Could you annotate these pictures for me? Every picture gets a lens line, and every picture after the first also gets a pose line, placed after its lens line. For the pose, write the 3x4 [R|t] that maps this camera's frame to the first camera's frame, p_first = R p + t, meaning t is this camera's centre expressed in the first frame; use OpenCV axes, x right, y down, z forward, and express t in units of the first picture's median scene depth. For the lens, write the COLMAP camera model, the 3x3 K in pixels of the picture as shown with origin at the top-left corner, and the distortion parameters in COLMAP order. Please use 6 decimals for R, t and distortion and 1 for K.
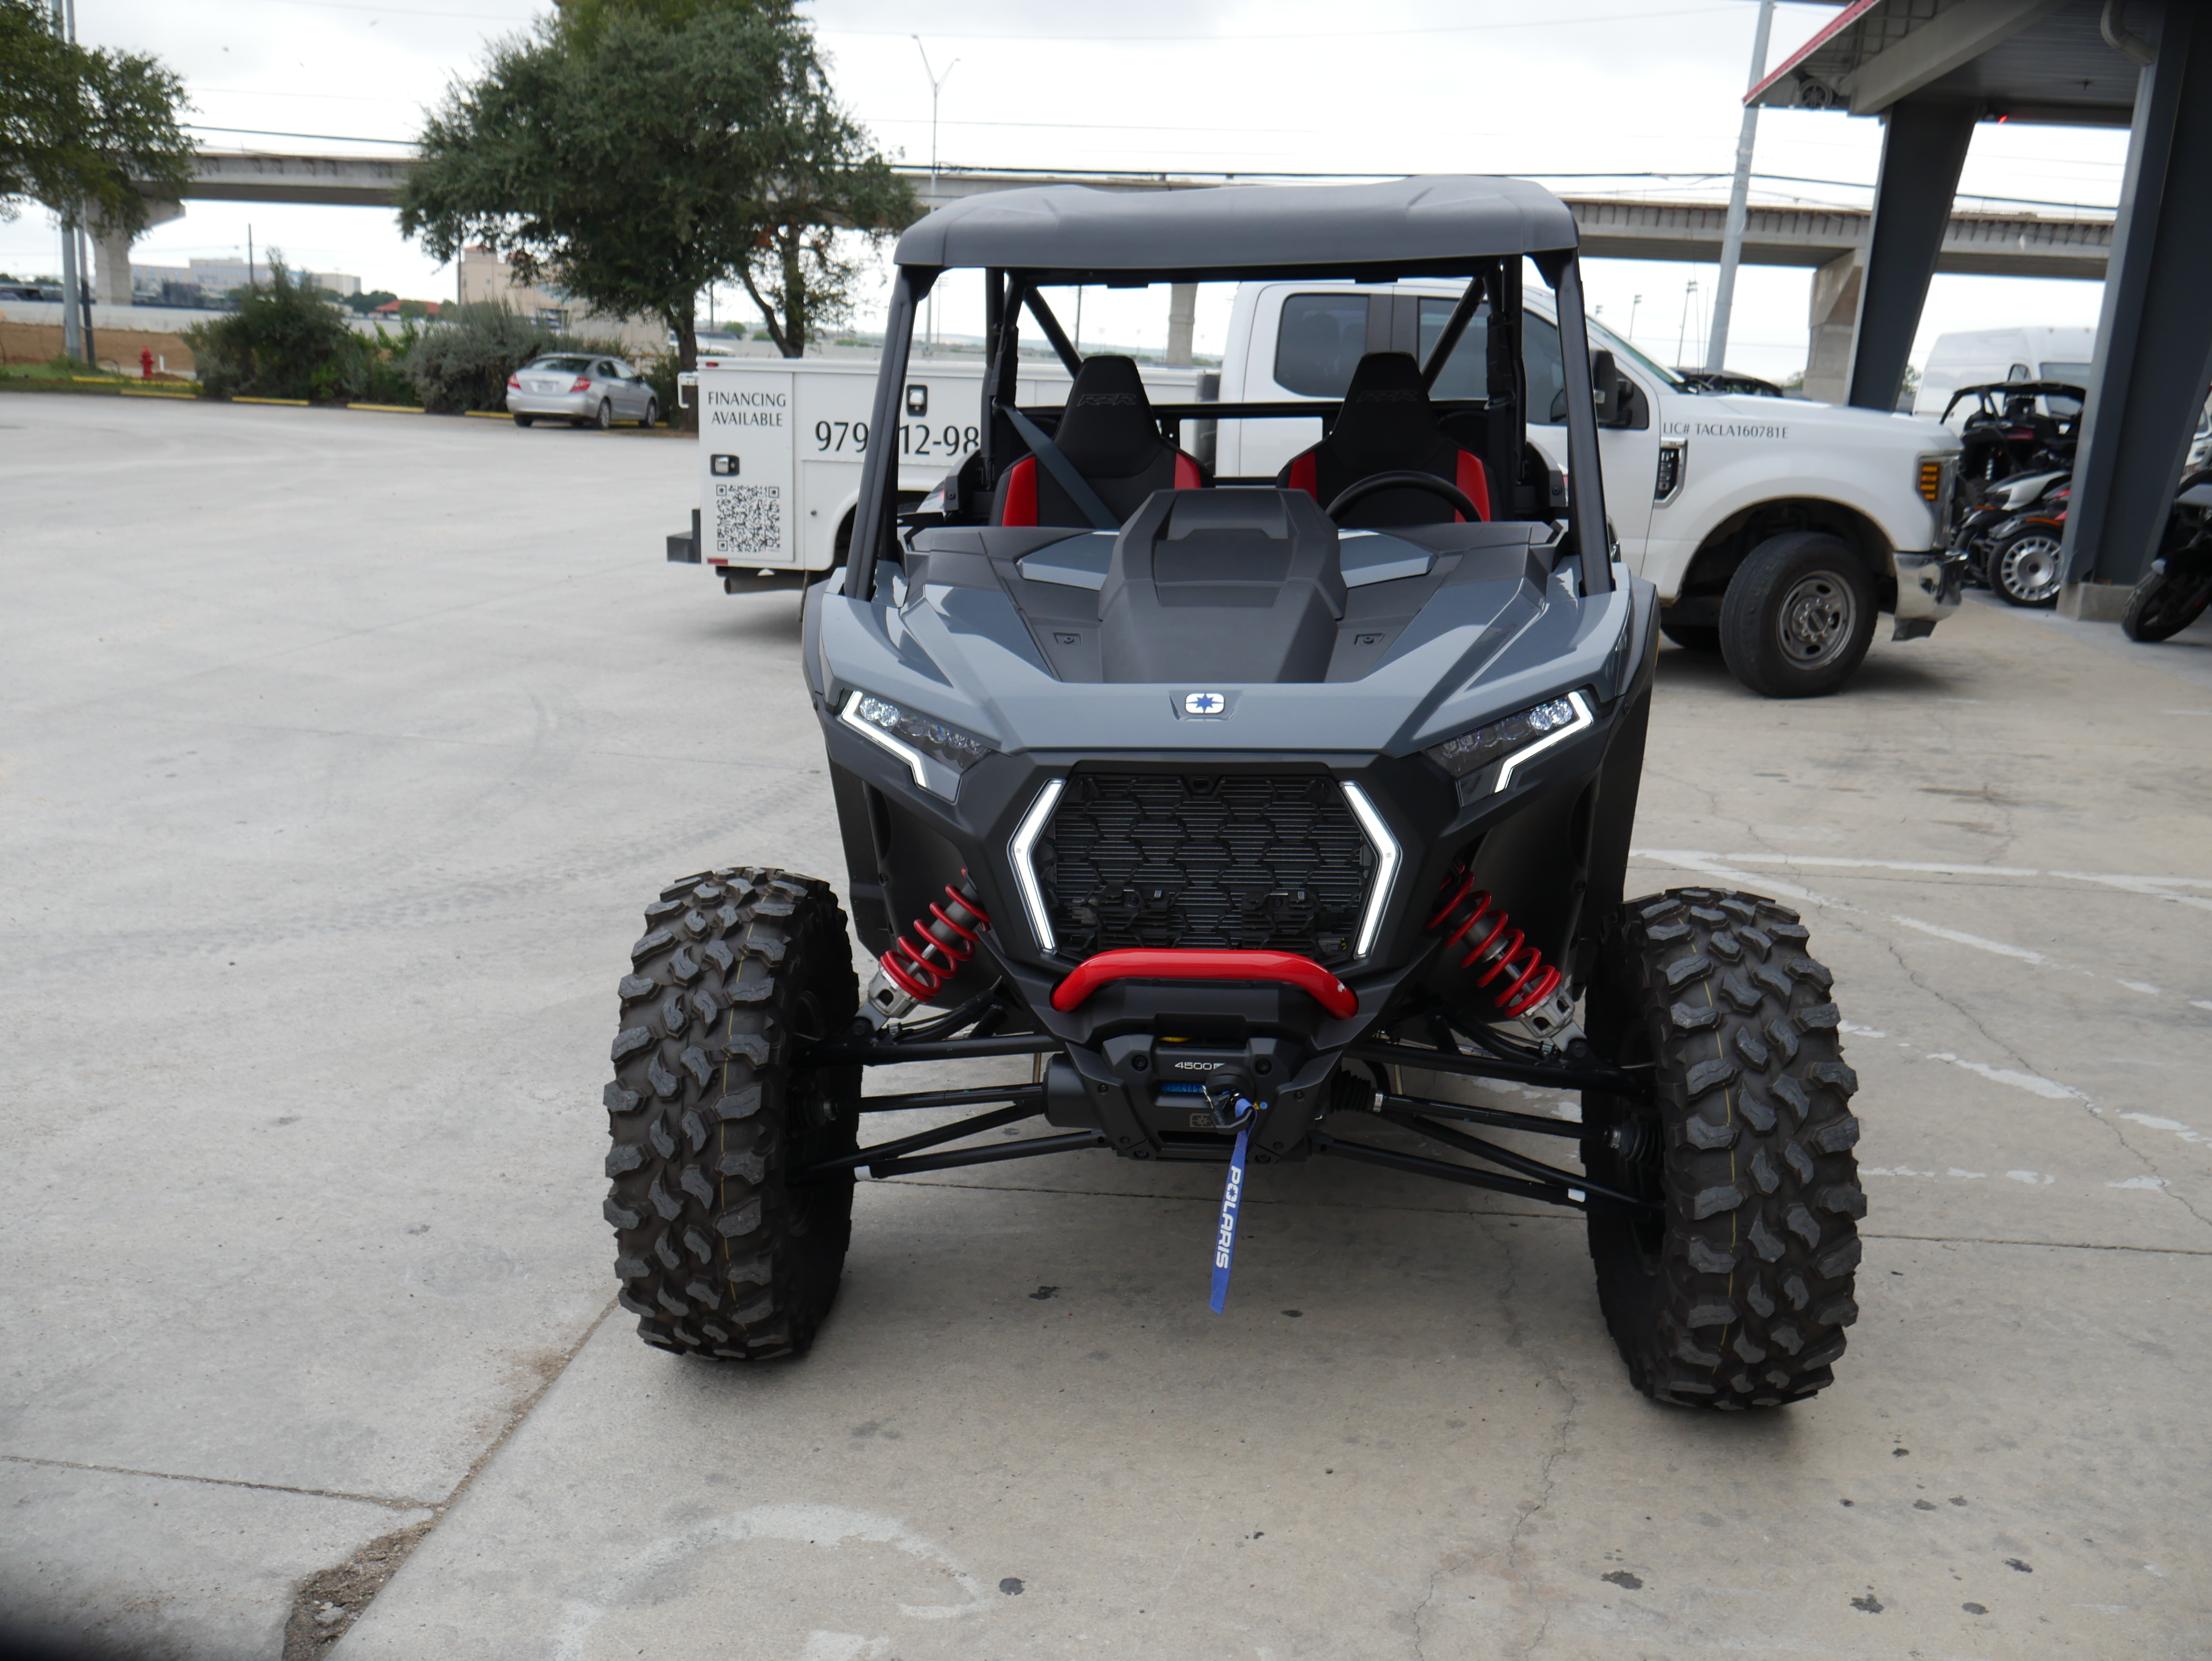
lens RADIAL K [[1851.5, 0, 1106.0], [0, 1851.5, 830.5], [0, 0, 1]] dist [-0.001122, -0.014001]
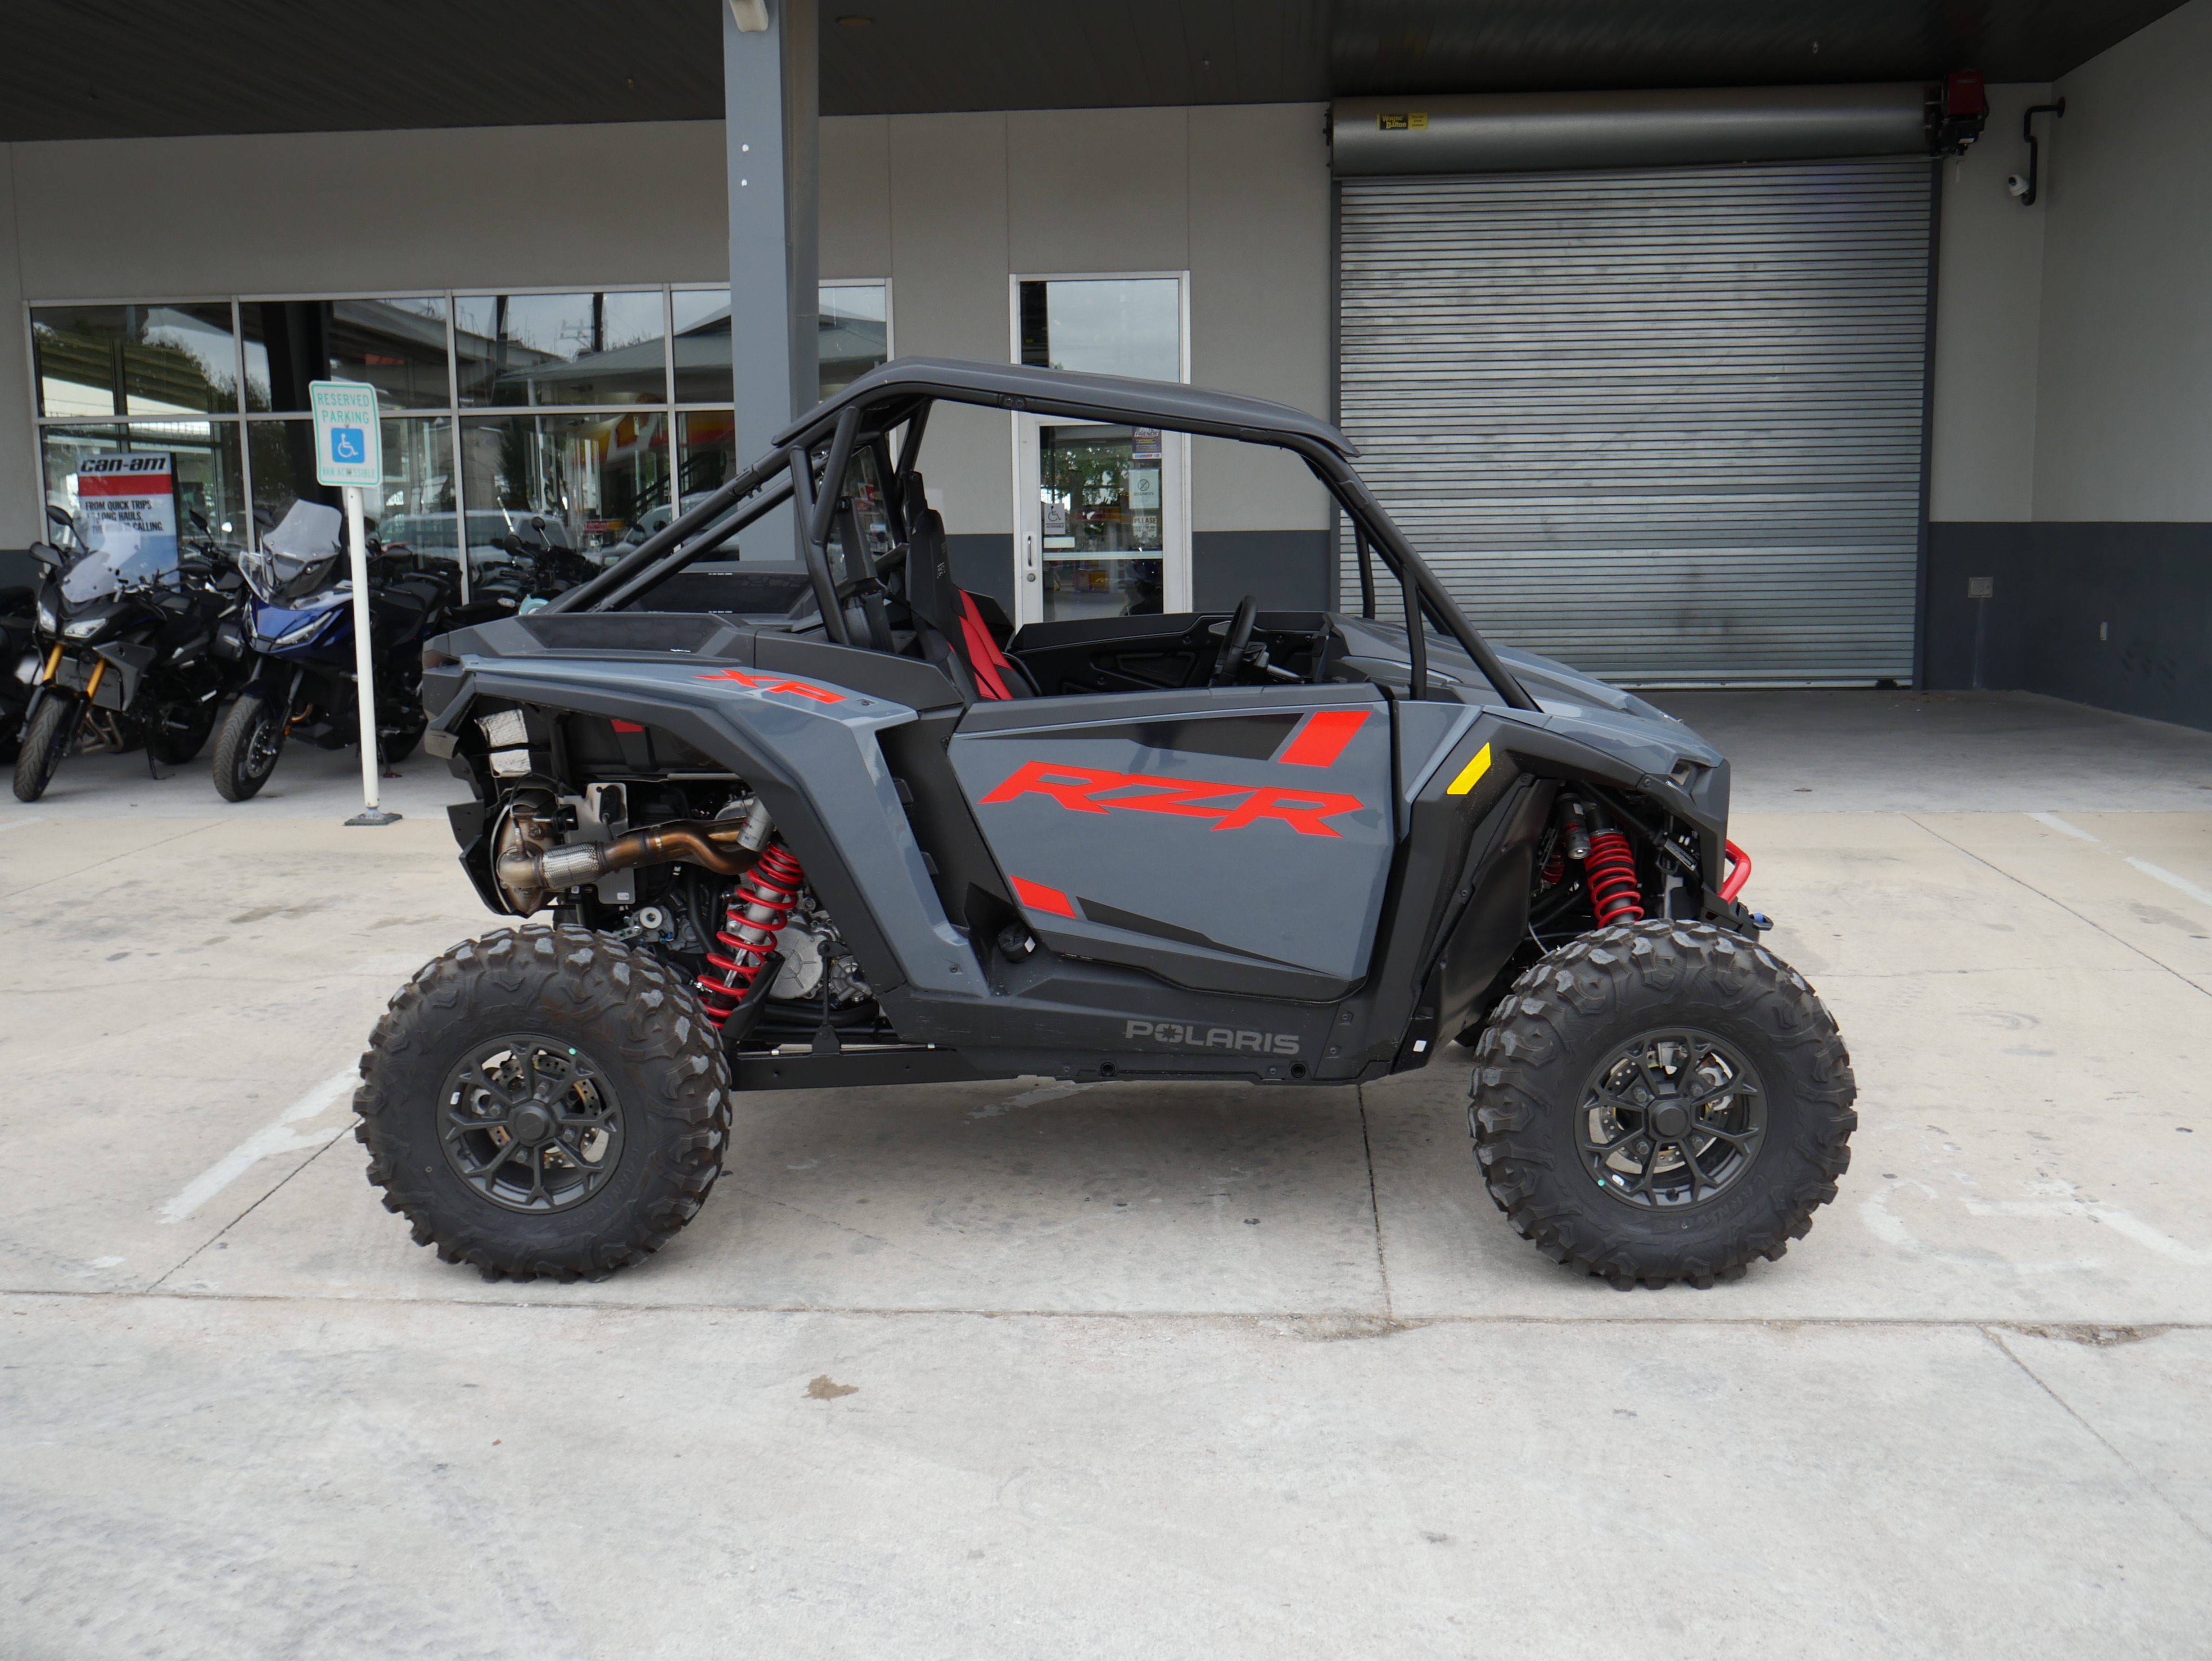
lens RADIAL K [[2226.8, 0, 1106.0], [0, 2226.8, 830.5], [0, 0, 1]] dist [0.002805, -0.000249]
pose [[-0.098314, -0.196794, 0.975503, -1.349162], [0.242937, 0.945849, 0.215295, -0.371848], [-0.965047, 0.258152, -0.045182, 1.168099]]
